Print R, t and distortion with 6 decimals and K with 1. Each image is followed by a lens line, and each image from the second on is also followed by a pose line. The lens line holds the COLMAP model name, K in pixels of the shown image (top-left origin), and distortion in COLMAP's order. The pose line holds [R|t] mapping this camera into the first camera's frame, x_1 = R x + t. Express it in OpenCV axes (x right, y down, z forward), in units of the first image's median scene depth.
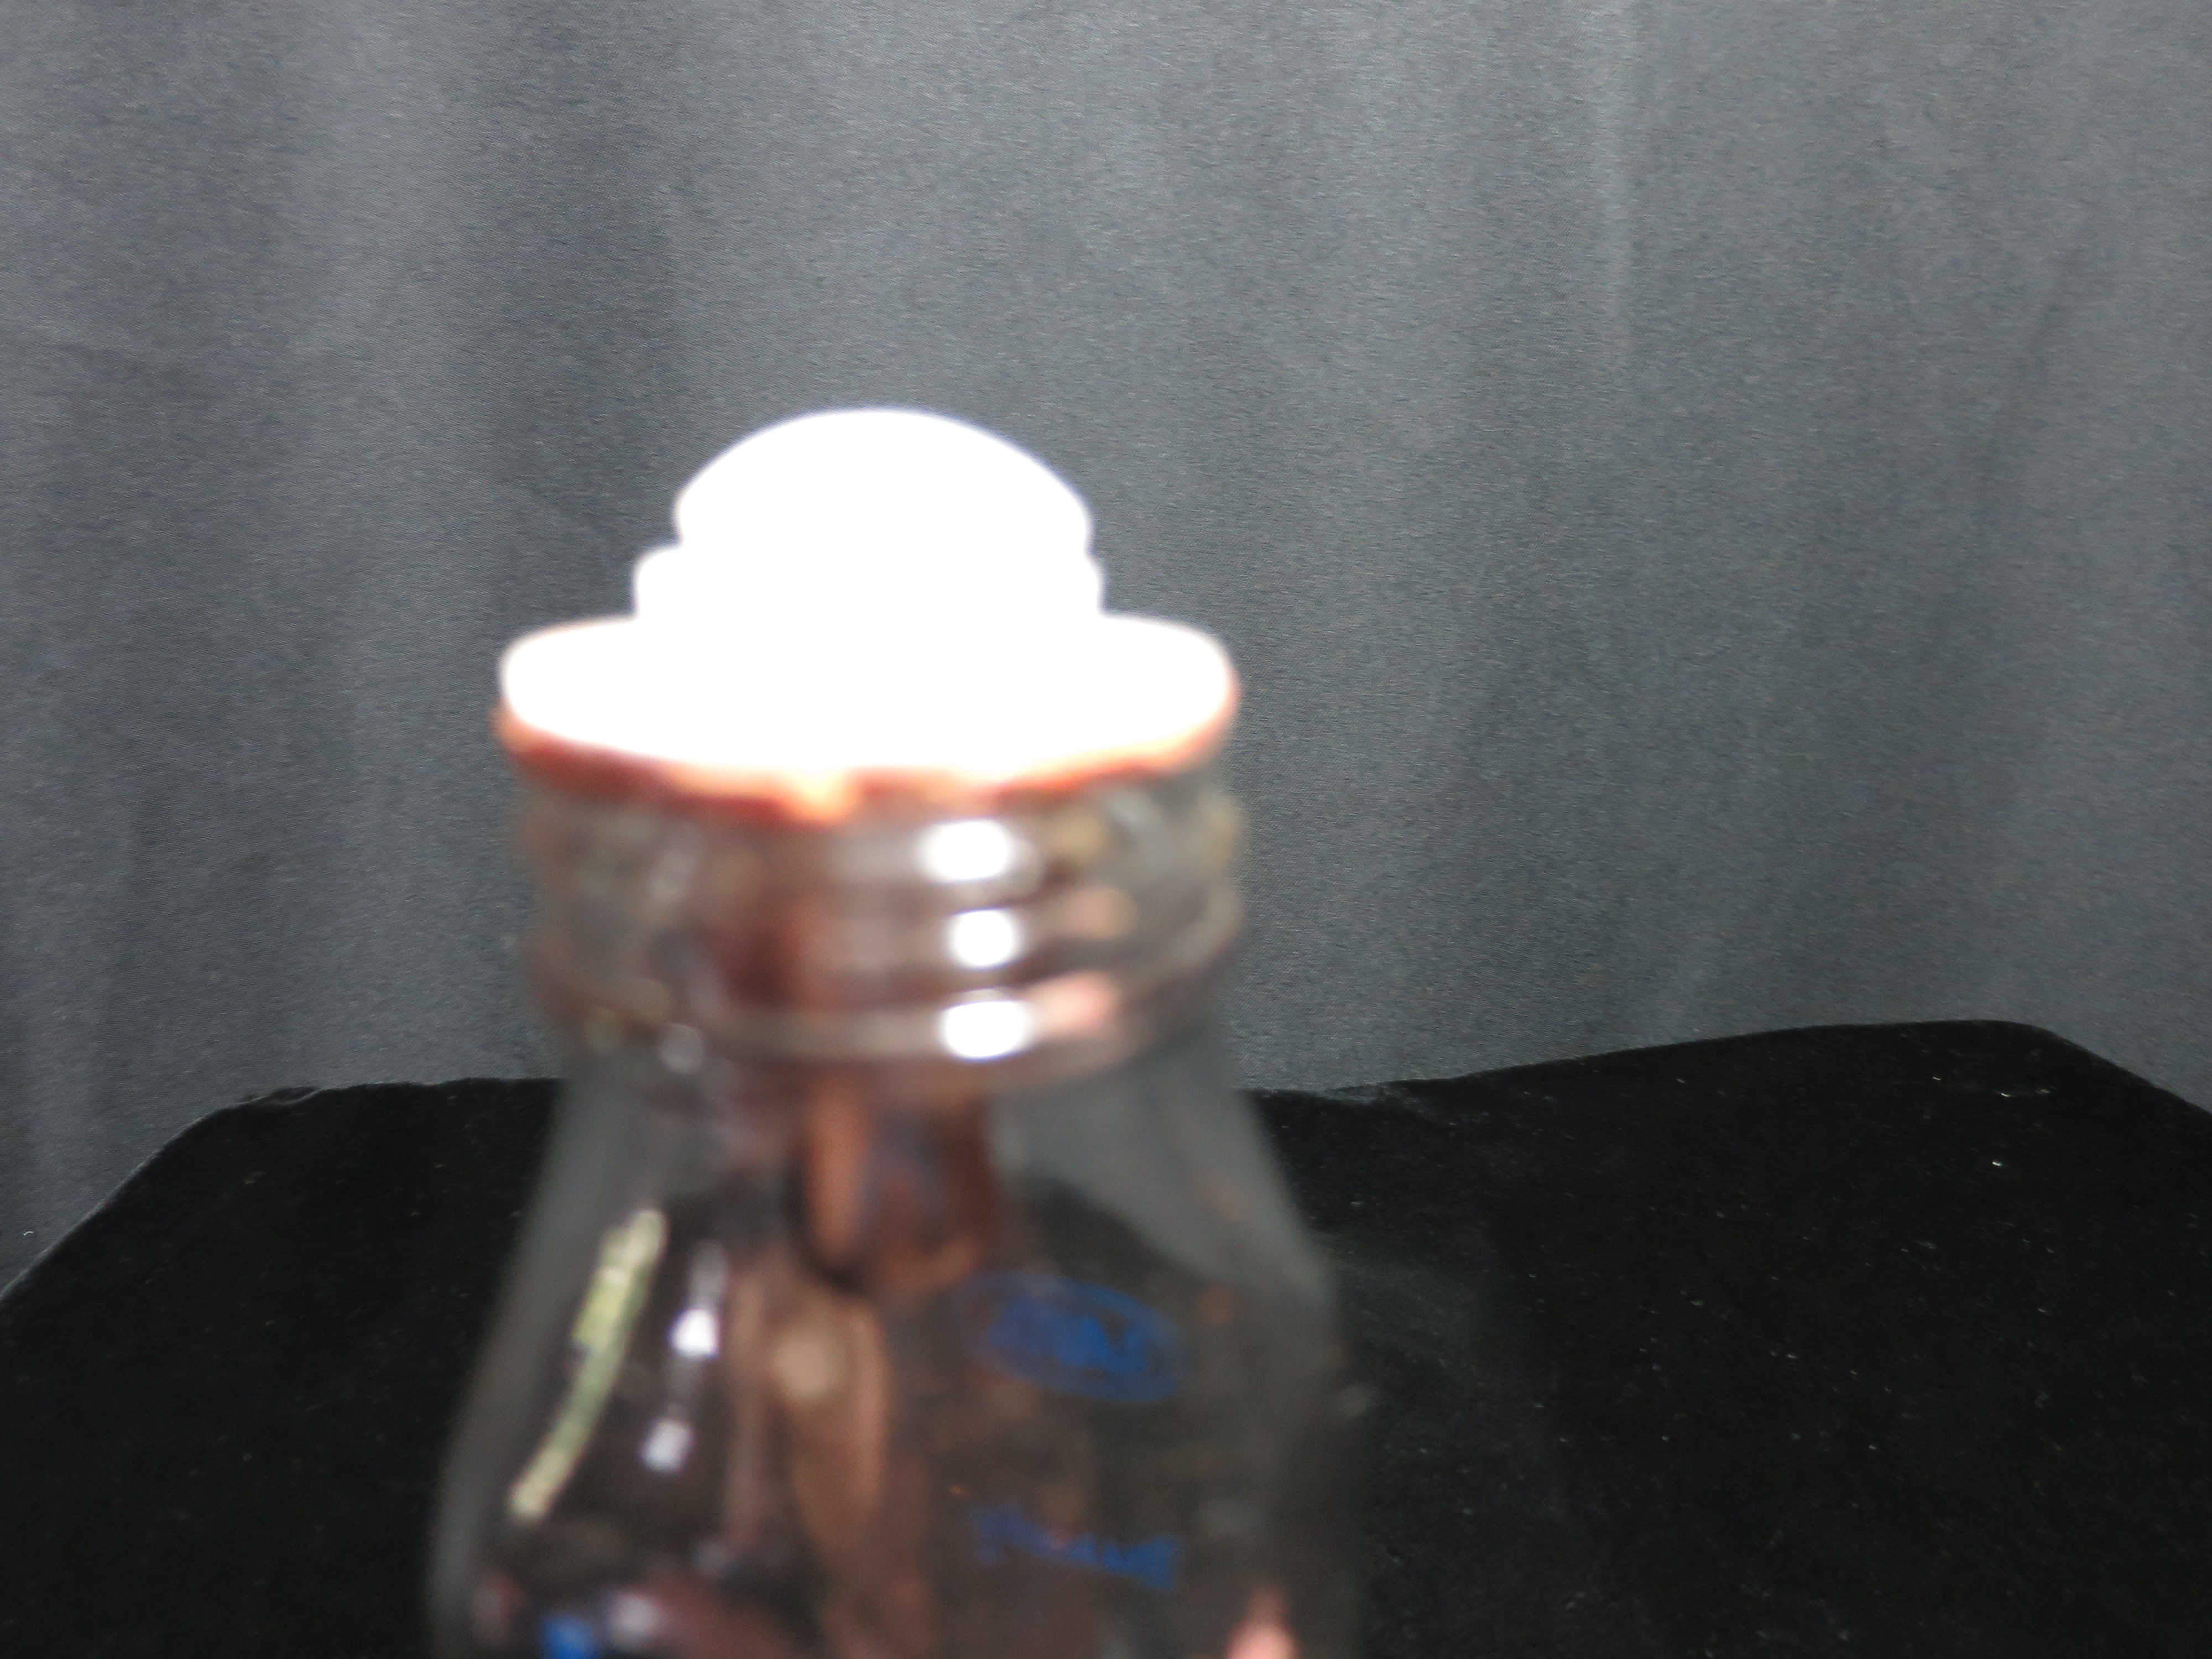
lens RADIAL K [[1530.6, 0, 1096.1], [0, 1530.6, 845.2], [0, 0, 1]] dist [-0.031297, -0.006533]
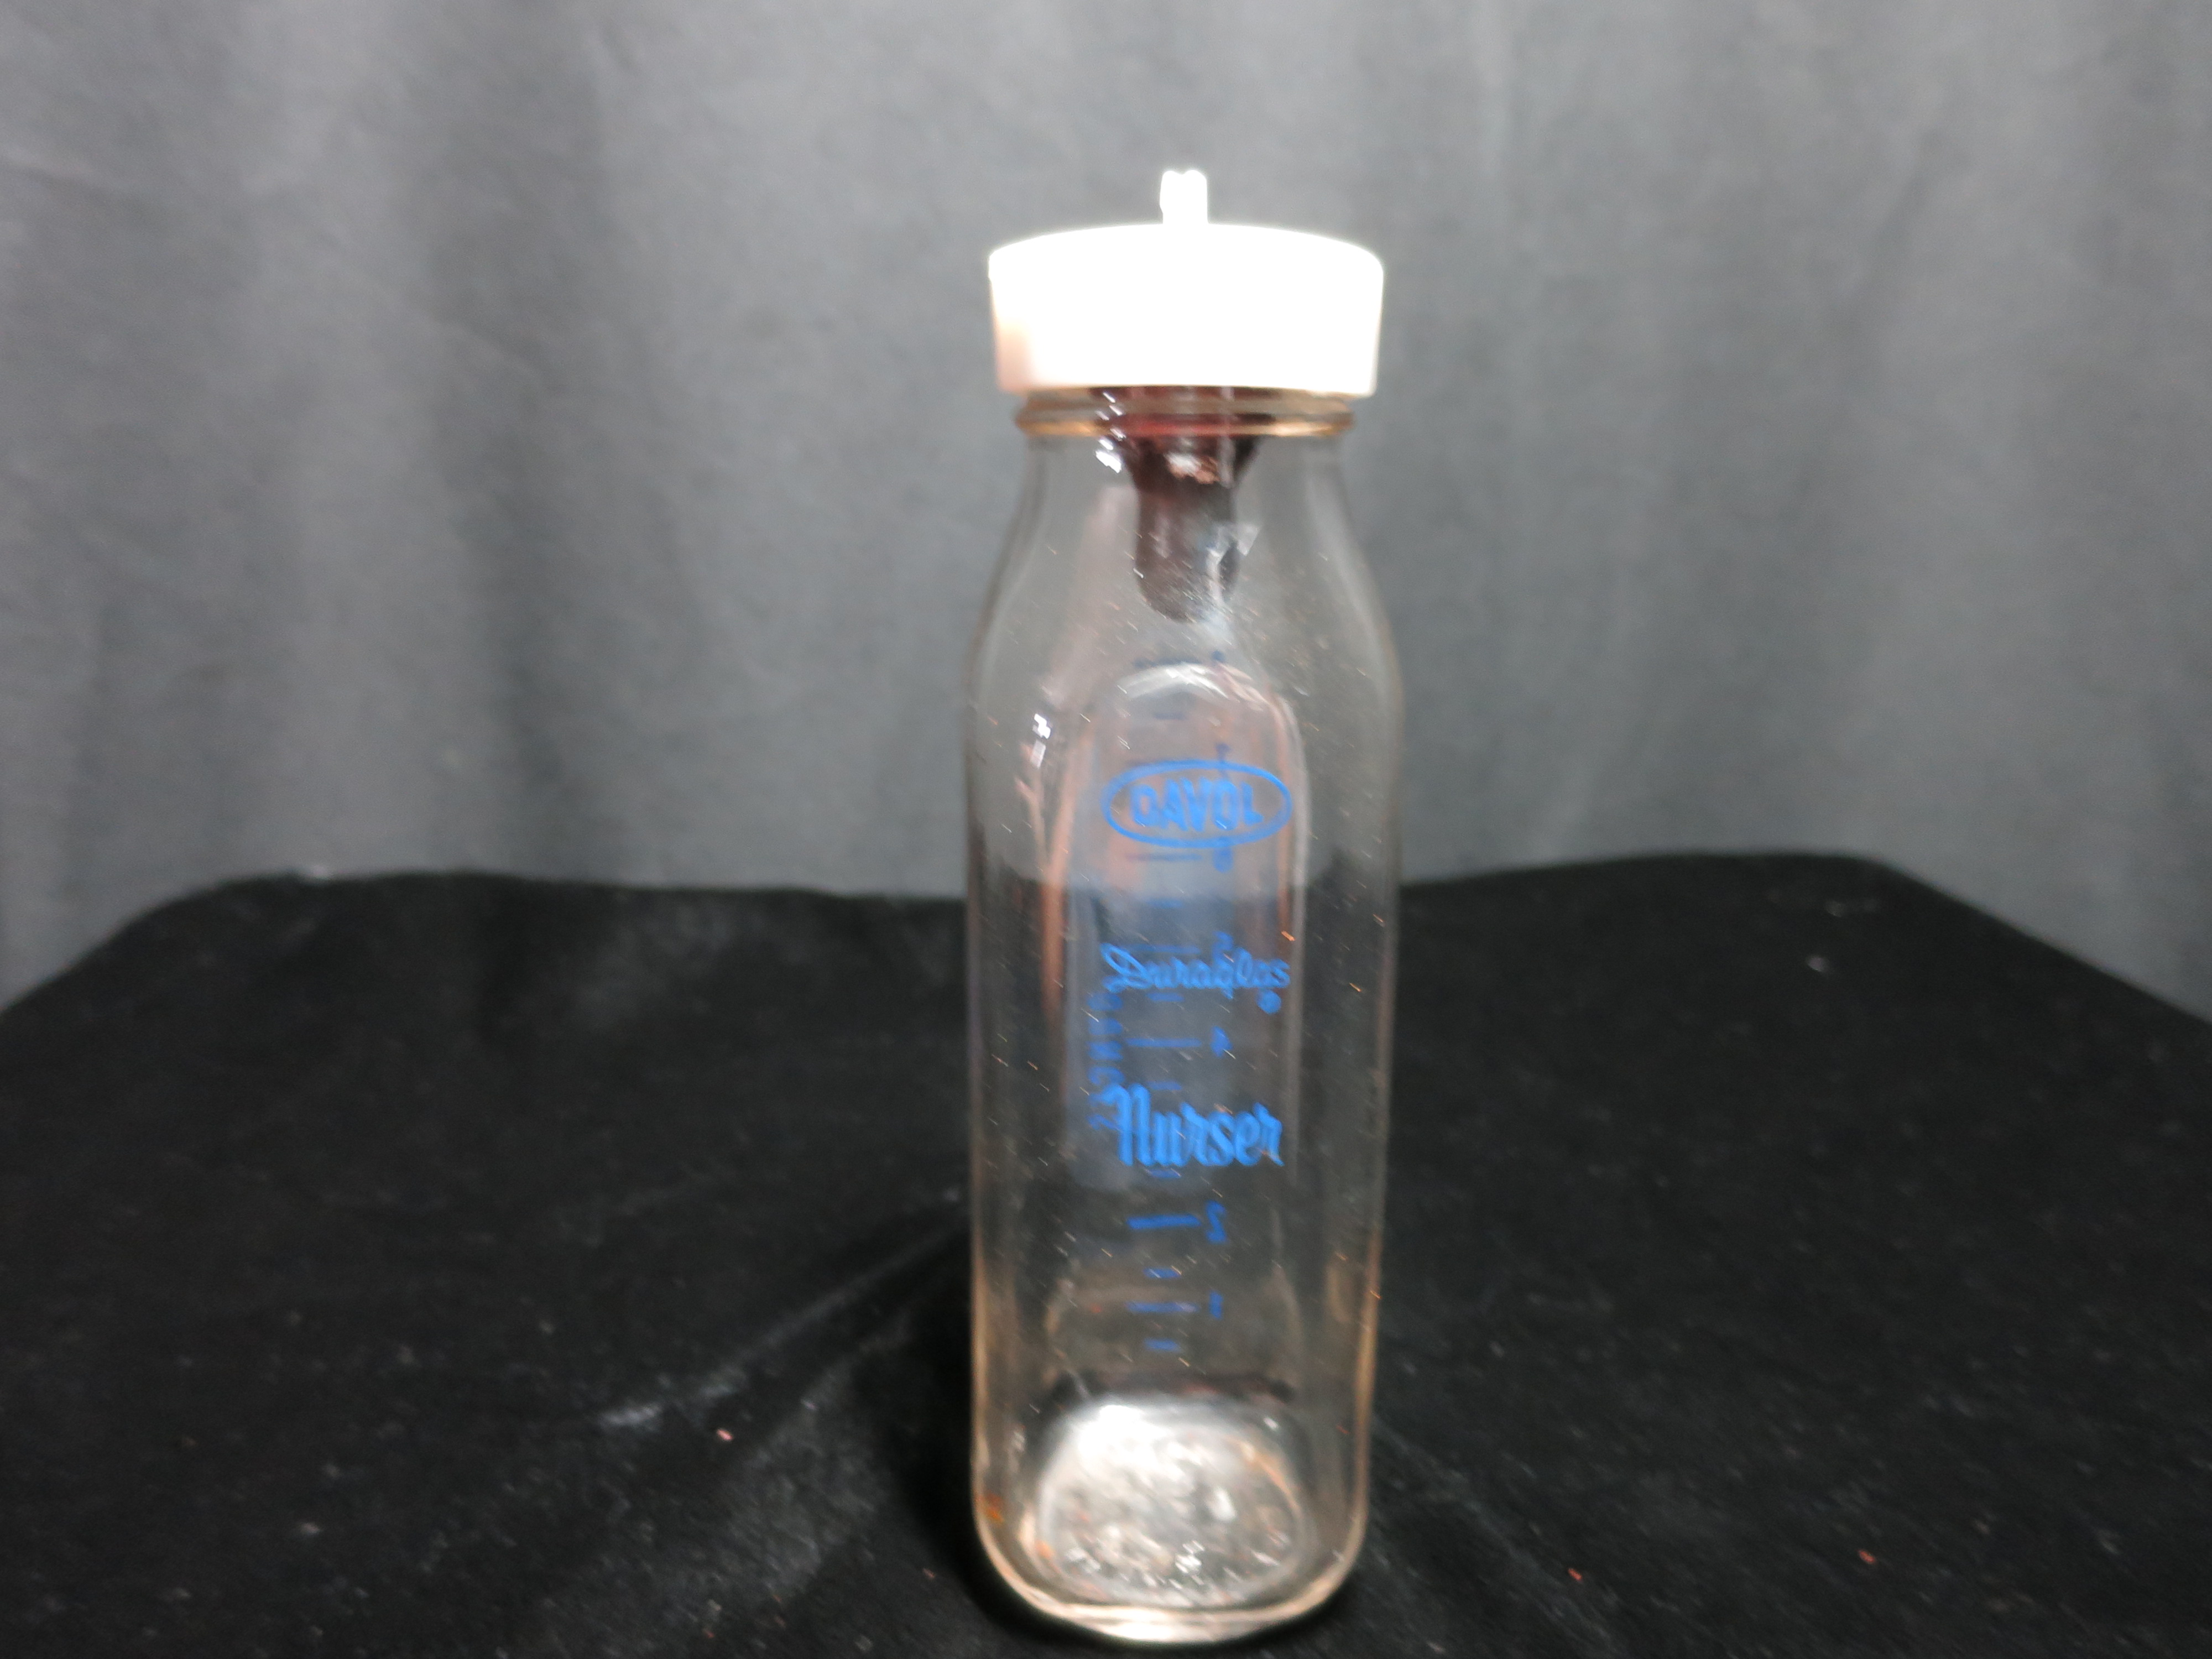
lens RADIAL K [[1530.6, 0, 1108.9], [0, 1530.6, 840.7], [0, 0, 1]] dist [-0.031297, -0.006533]
pose [[0.999885, 0.012068, 0.009181, 0.072692], [-0.012372, 0.999351, 0.033835, 0.087143], [-0.008767, -0.033945, 0.999385, -0.080883]]
